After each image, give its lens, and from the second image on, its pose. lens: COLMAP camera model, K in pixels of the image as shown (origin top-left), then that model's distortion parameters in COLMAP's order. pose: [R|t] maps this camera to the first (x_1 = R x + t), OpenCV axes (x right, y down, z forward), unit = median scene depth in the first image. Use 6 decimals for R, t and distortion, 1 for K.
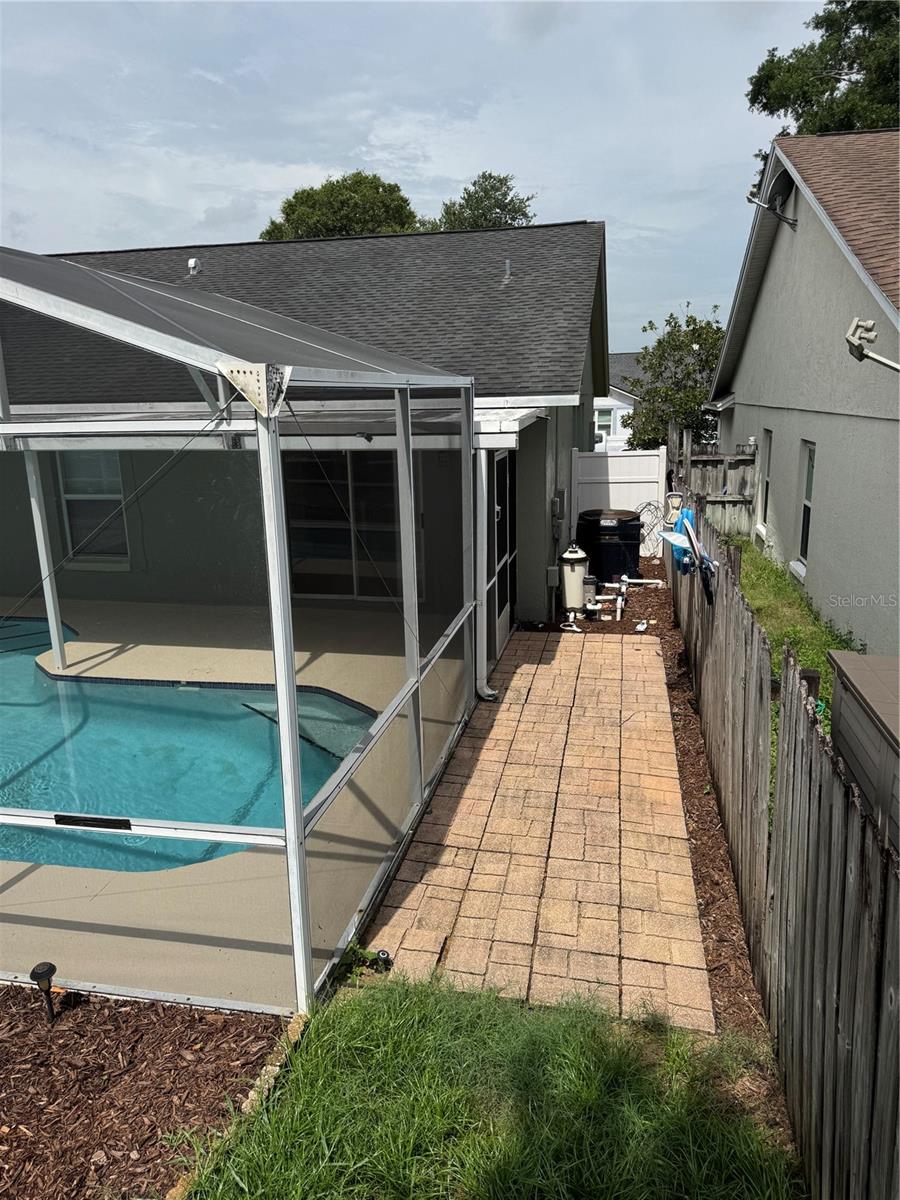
lens RADIAL K [[850.1, 0, 447.7], [0, 850.1, 604.8], [0, 0, 1]] dist [-0.005484, 0.003981]
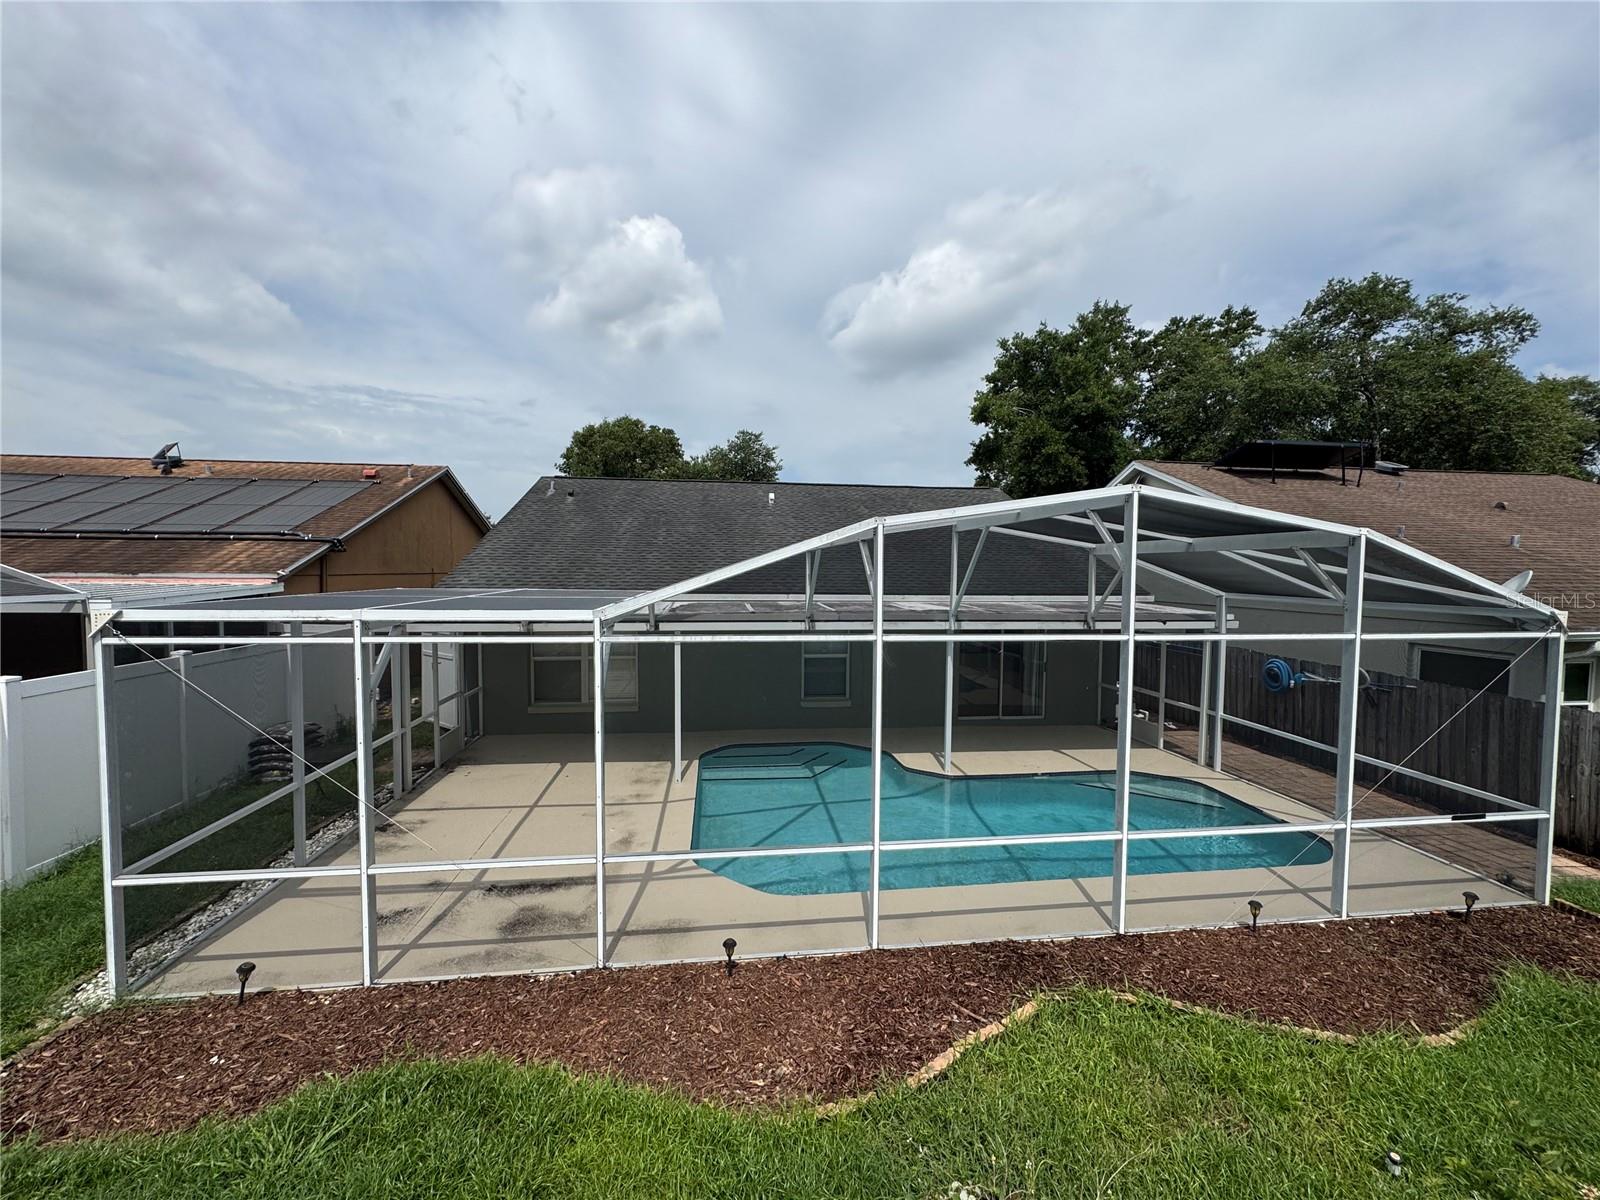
lens RADIAL K [[635.9, 0, 791.1], [0, 635.9, 590.7], [0, 0, 1]] dist [-0.003747, 0.001671]
pose [[0.944005, 0.016372, 0.329525, -1.088075], [0.051981, 0.978914, -0.197549, -0.030909], [-0.325811, 0.203616, 0.923249, -0.009152]]
